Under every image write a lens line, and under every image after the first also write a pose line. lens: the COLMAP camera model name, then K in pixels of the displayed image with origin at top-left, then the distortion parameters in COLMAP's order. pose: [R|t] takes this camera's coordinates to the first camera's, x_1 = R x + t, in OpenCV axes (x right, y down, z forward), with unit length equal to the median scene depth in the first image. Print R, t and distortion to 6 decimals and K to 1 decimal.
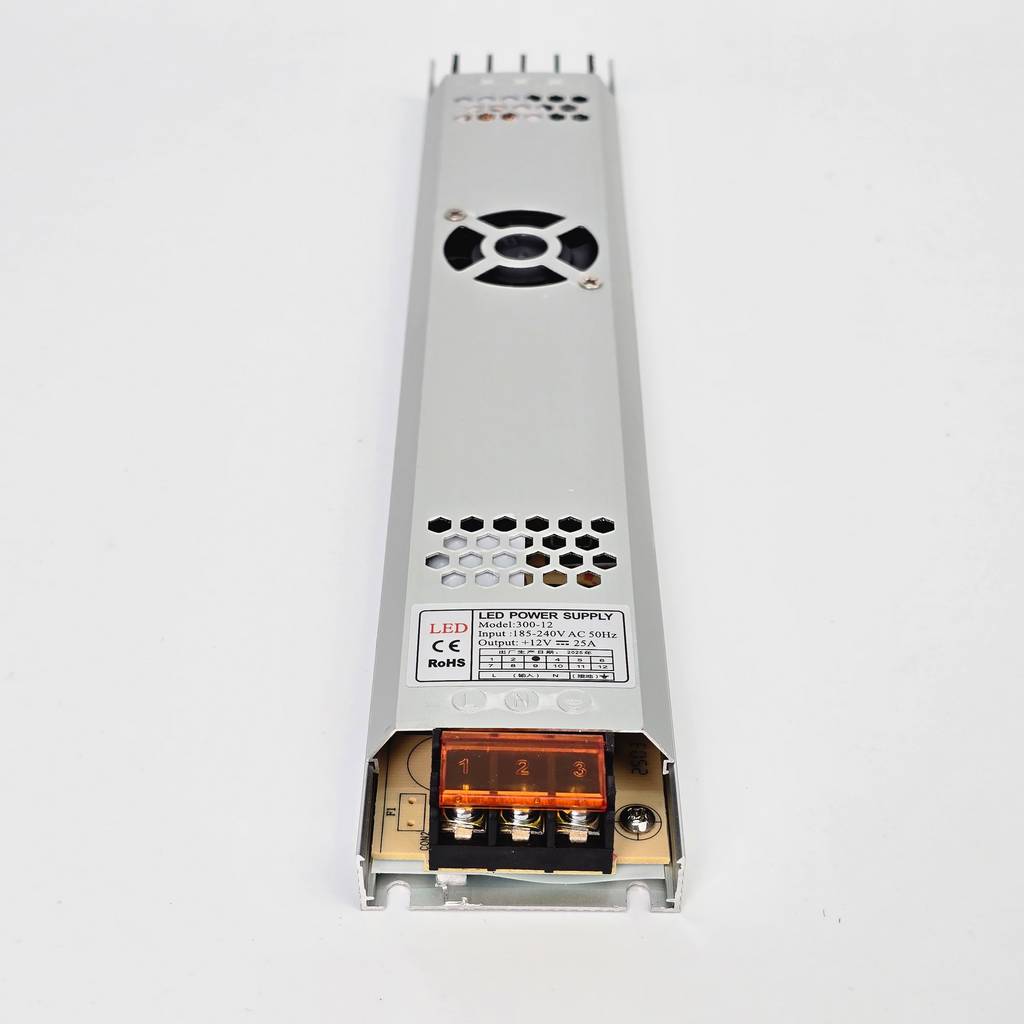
lens RADIAL K [[1993.8, 0, 512.0], [0, 1993.8, 512.0], [0, 0, 1]] dist [0.220516, -0.058371]
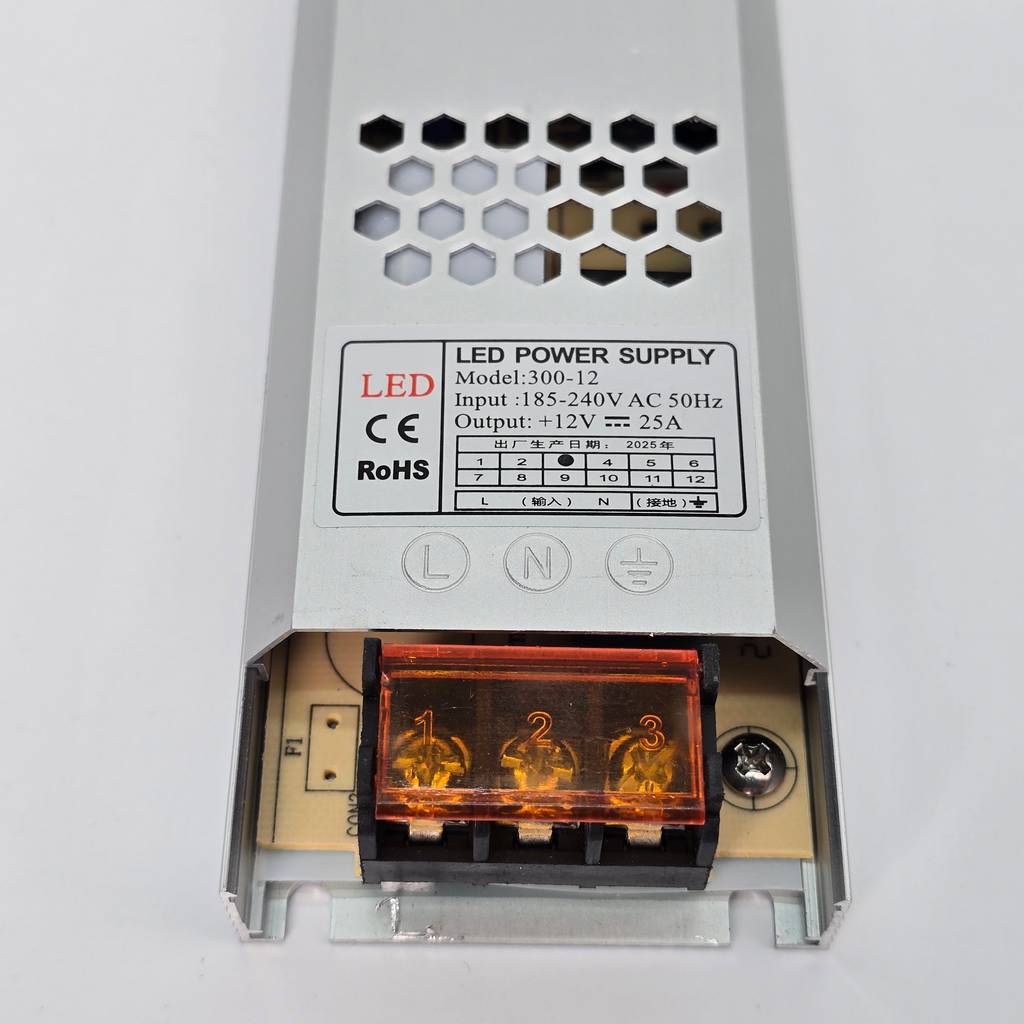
lens RADIAL K [[1993.8, 0, 512.0], [0, 1993.8, 512.0], [0, 0, 1]] dist [0.220516, -0.058371]
pose [[0.999983, 0.002579, -0.005216, 0.000755], [-0.000331, 0.920192, 0.391466, -0.114937], [0.005810, -0.391458, 0.920178, 0.514024]]
